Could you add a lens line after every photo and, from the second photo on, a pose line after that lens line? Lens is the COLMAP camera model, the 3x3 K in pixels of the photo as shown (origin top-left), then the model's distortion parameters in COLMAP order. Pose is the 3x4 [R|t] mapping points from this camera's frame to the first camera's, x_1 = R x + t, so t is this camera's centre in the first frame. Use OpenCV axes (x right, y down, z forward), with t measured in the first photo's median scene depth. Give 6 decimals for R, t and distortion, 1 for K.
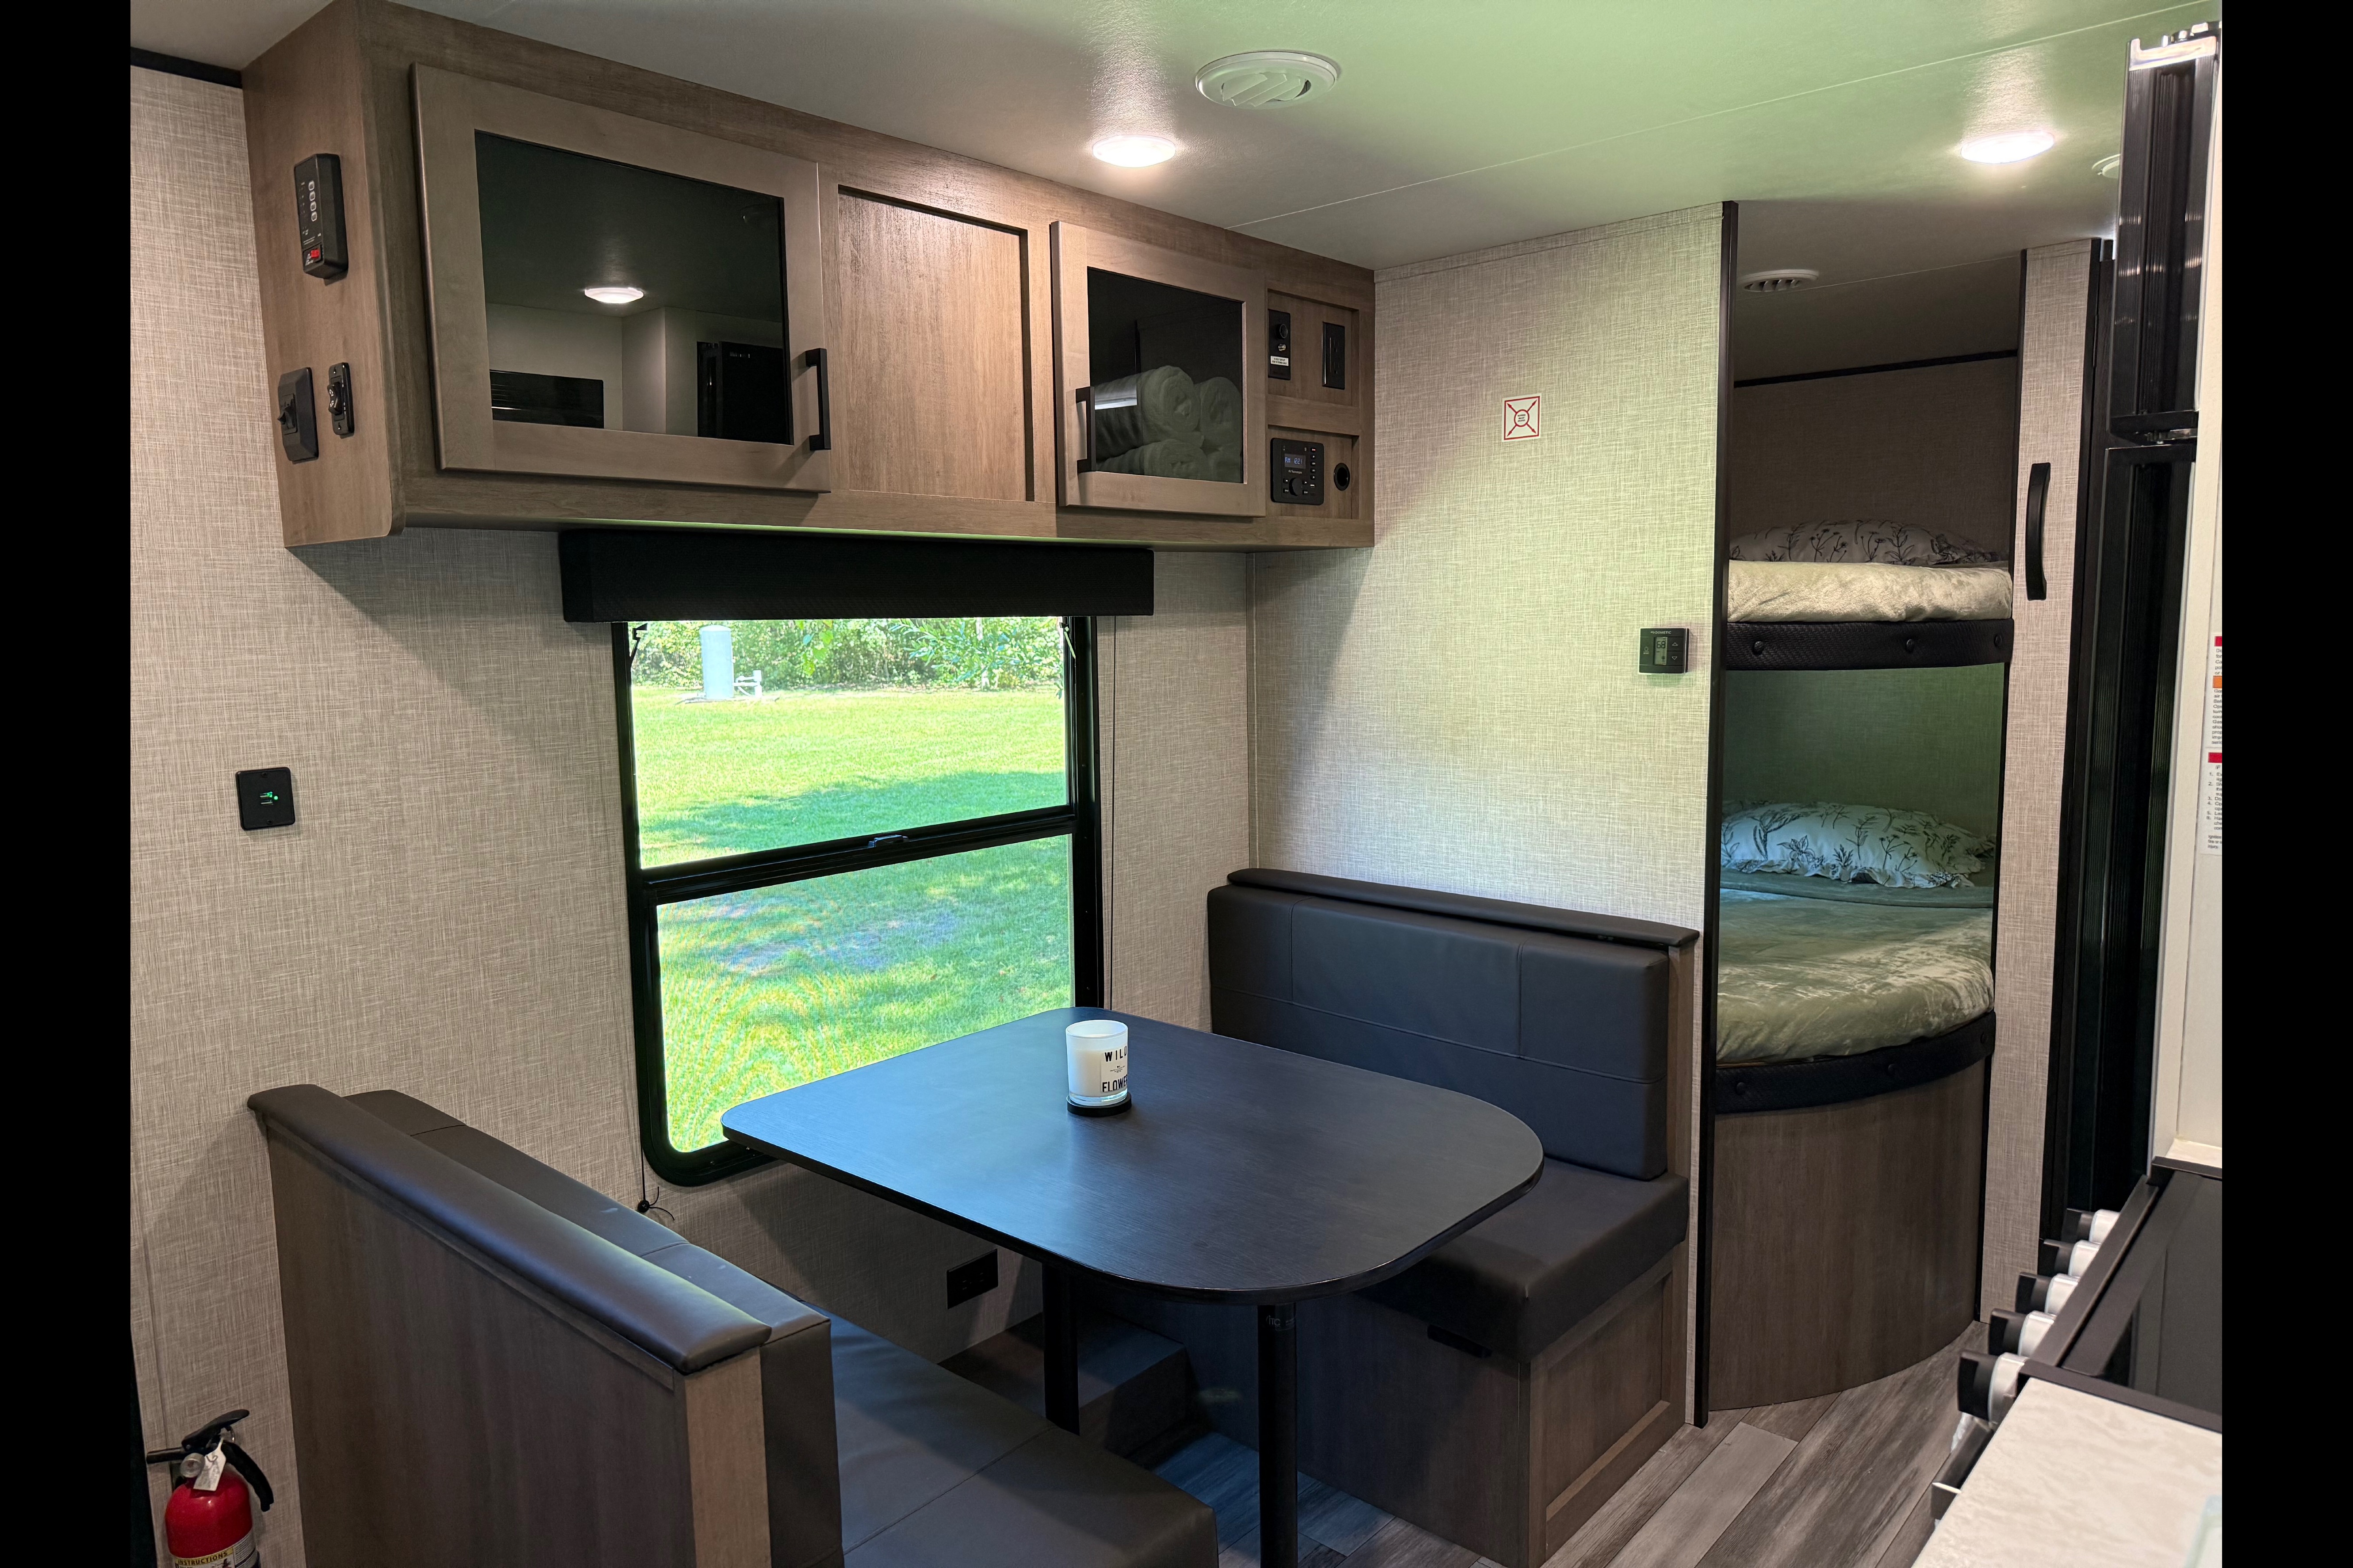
lens RADIAL K [[1475.6, 0, 1189.5], [0, 1475.6, 788.6], [0, 0, 1]] dist [0.091818, -0.117832]
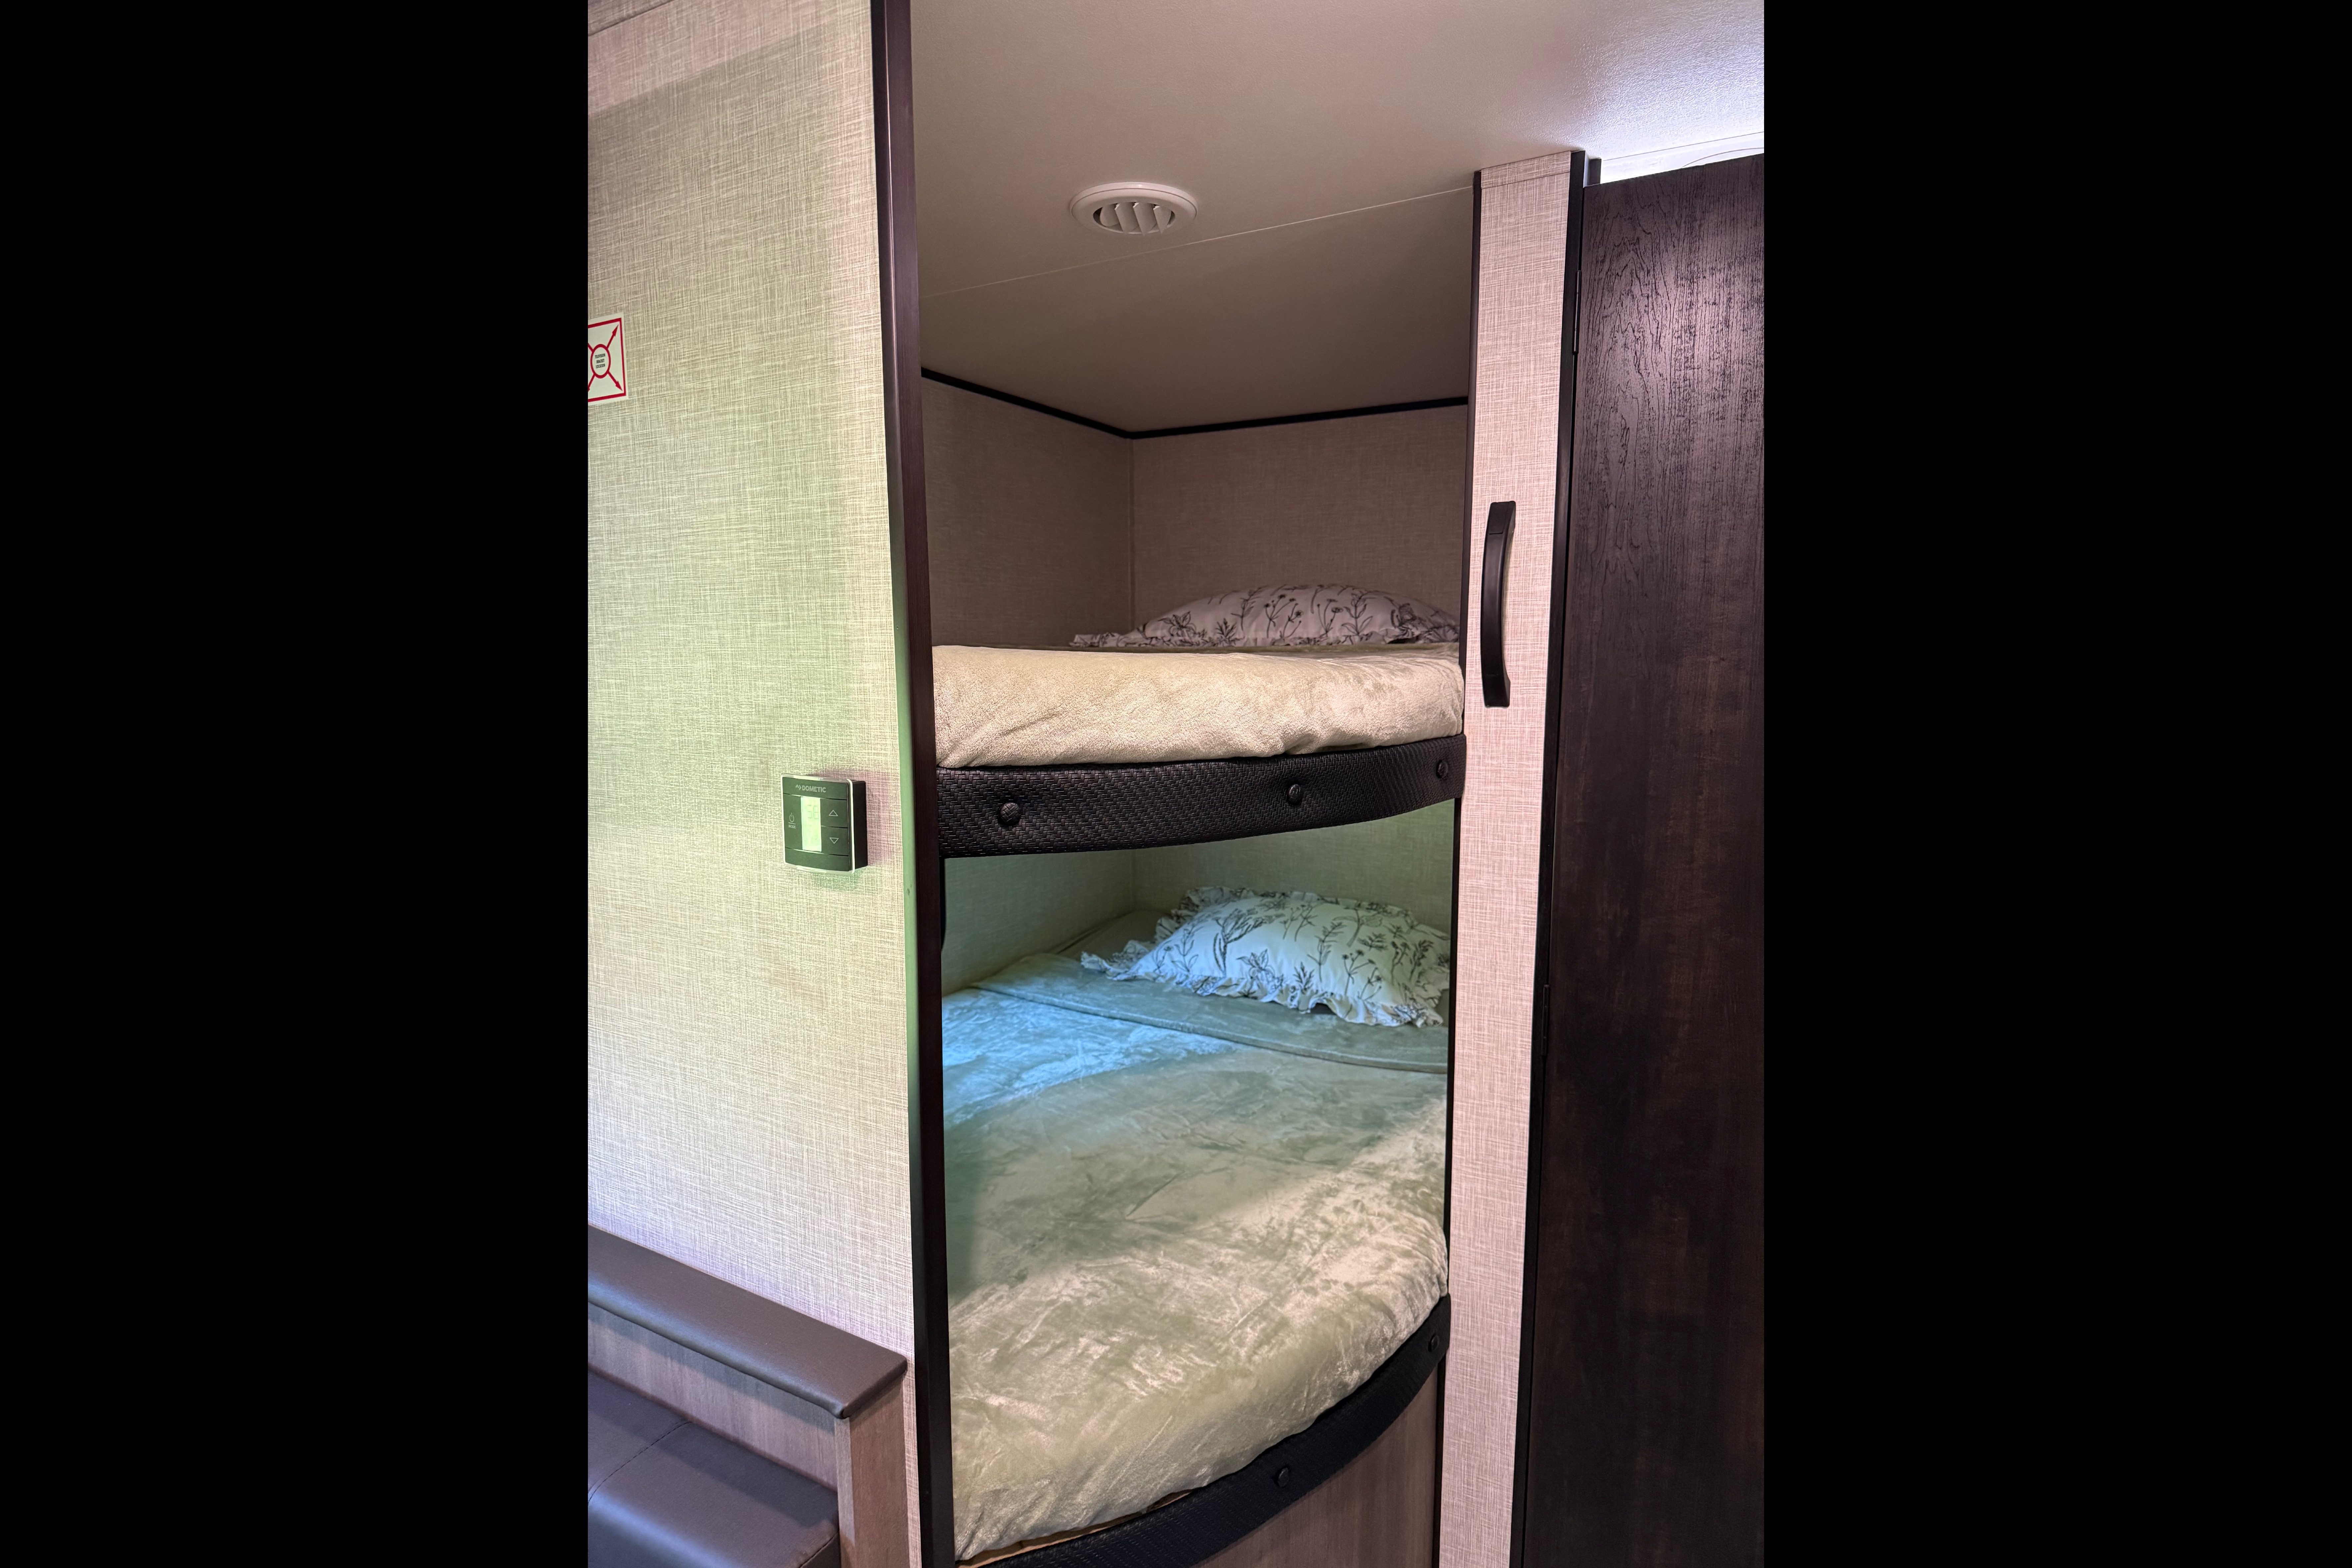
lens RADIAL K [[1166.1, 0, 1150.3], [0, 1166.1, 798.9], [0, 0, 1]] dist [0.071915, -0.091580]
pose [[0.978897, -0.011828, 0.204012, 0.305164], [0.008771, 0.999835, 0.015880, -0.093855], [-0.204166, -0.013756, 0.978840, 0.517828]]
